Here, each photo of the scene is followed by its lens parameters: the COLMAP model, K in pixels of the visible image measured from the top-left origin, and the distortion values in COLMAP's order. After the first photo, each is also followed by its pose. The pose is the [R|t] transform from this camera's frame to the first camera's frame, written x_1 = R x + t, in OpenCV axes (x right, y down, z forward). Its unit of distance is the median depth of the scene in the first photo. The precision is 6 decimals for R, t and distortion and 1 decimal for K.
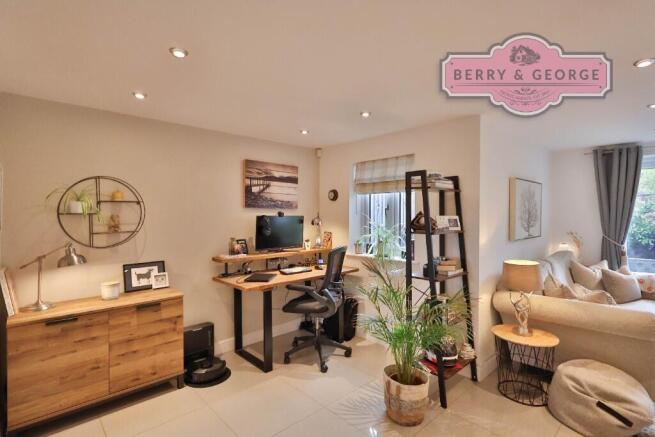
lens RADIAL K [[323.8, 0, 324.7], [0, 323.8, 209.9], [0, 0, 1]] dist [0.000351, 0.000518]
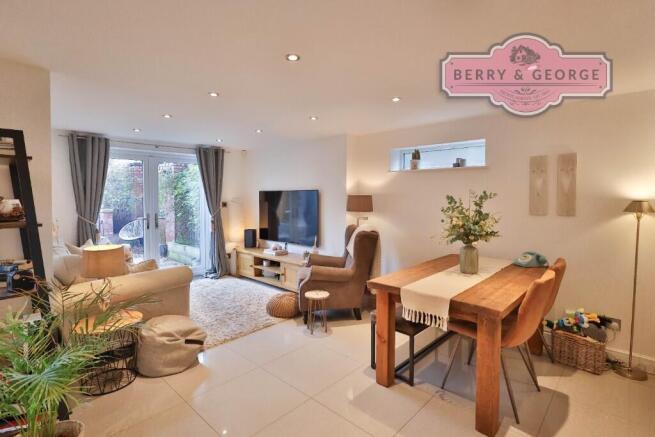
lens RADIAL K [[324.6, 0, 328.2], [0, 324.6, 205.3], [0, 0, 1]] dist [0.000094, -0.000226]
pose [[-0.069924, -0.032090, 0.997036, -0.296263], [-0.003847, 0.999484, 0.031899, 0.004796], [-0.997545, -0.001605, -0.070011, 0.323178]]
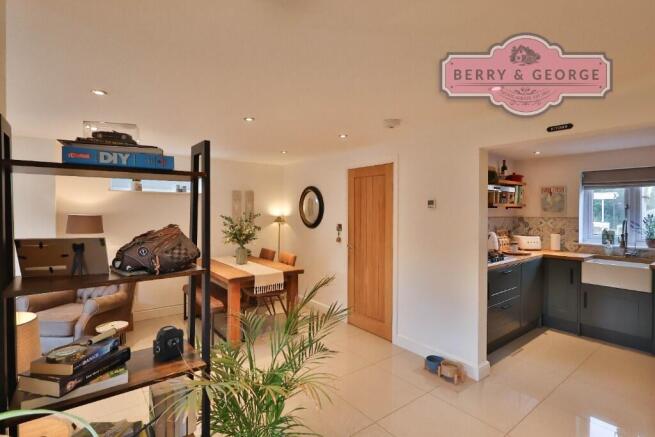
lens RADIAL K [[317.9, 0, 327.5], [0, 317.9, 218.5], [0, 0, 1]] dist [-0.002232, -0.000951]
pose [[-0.995384, -0.006066, 0.095782, 0.027224], [-0.003844, 0.999720, 0.023368, -0.014969], [-0.095897, 0.022892, -0.995128, 1.134388]]
